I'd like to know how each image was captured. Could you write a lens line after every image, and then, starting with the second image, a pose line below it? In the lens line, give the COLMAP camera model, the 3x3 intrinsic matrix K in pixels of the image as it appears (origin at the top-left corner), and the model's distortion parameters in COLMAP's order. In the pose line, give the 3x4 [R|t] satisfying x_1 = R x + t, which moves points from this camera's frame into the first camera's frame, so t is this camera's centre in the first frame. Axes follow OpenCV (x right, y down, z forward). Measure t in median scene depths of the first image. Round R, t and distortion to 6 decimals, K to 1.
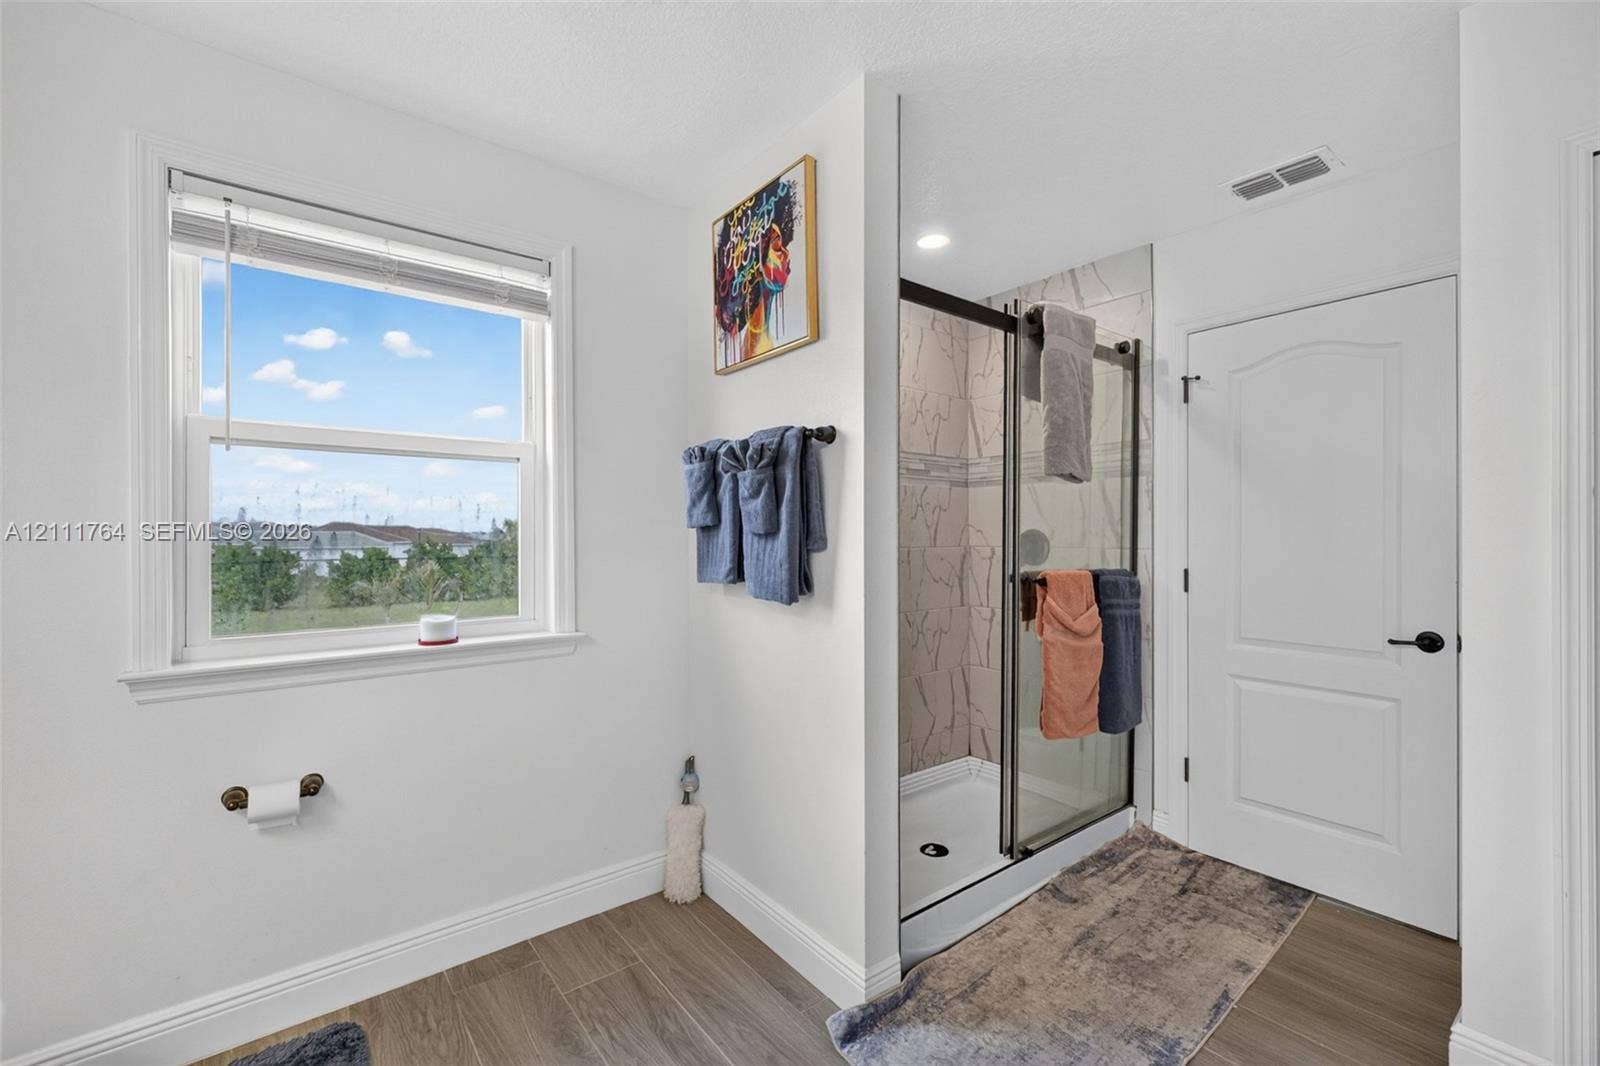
lens RADIAL K [[665.5, 0, 803.3], [0, 665.5, 538.1], [0, 0, 1]] dist [-0.001609, -0.000307]
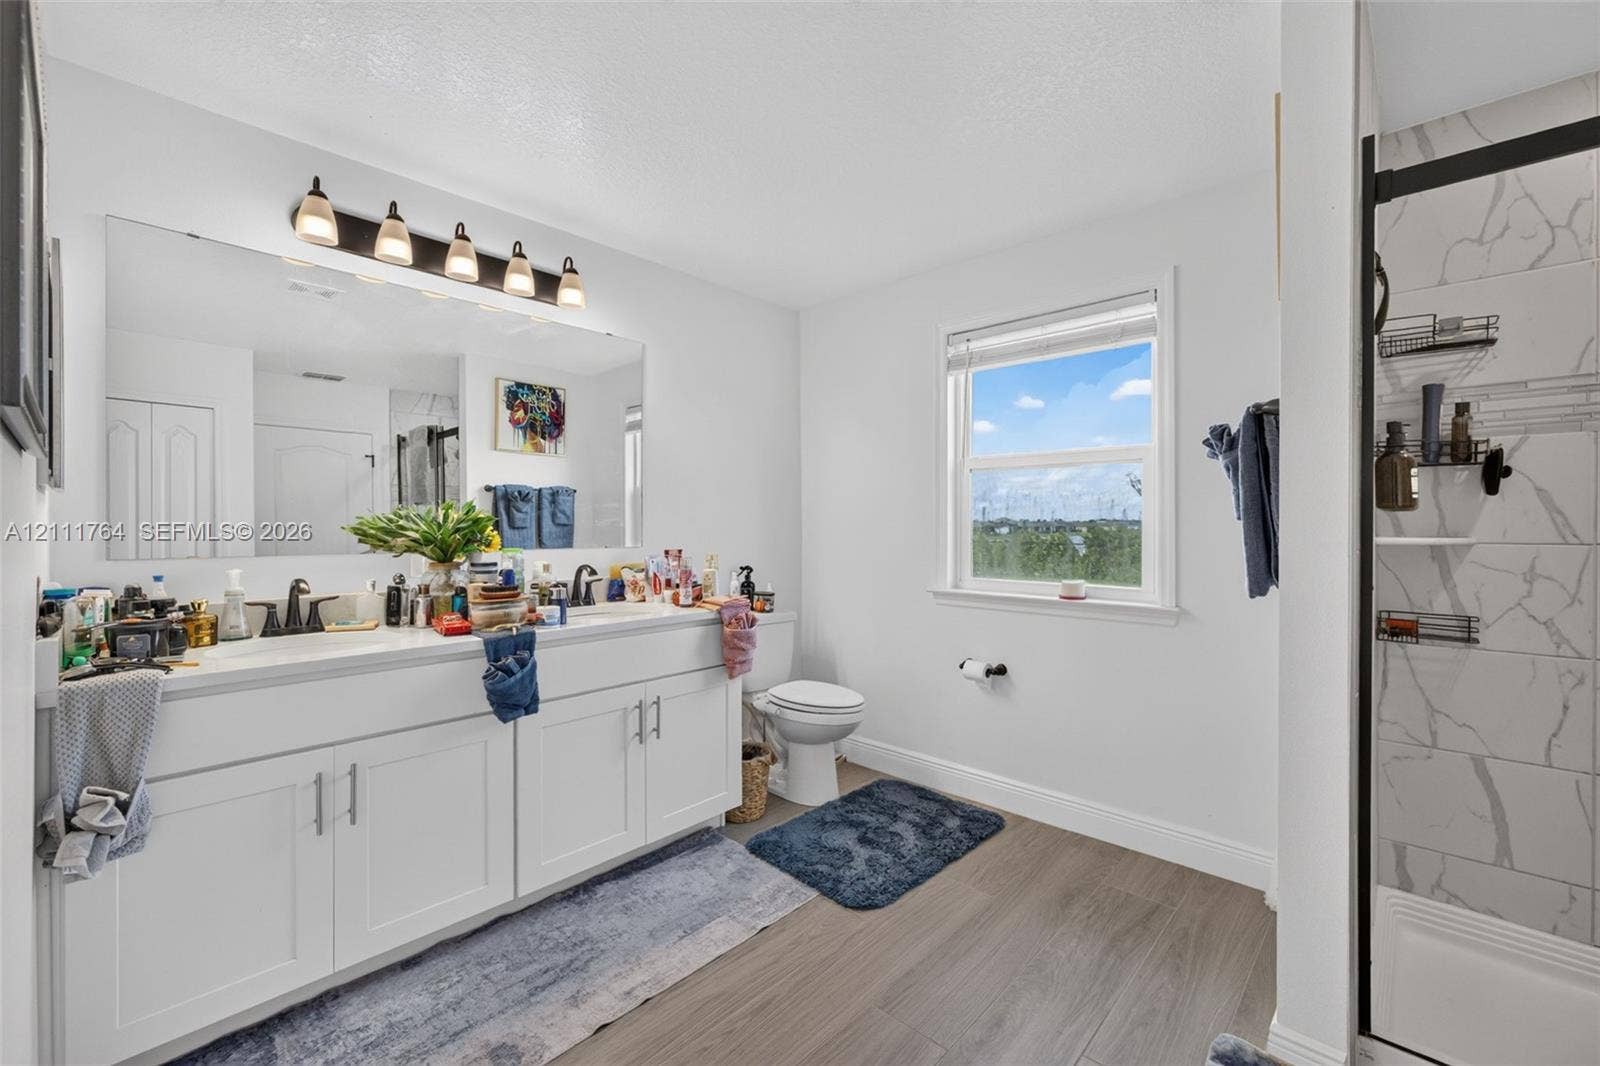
lens RADIAL K [[664.6, 0, 799.9], [0, 664.6, 523.3], [0, 0, 1]] dist [0.000952, -0.000293]
pose [[0.147796, 0.007443, -0.988990, 0.861095], [-0.001327, 0.999972, 0.007327, -0.011815], [0.989017, 0.000230, 0.147802, 0.254567]]
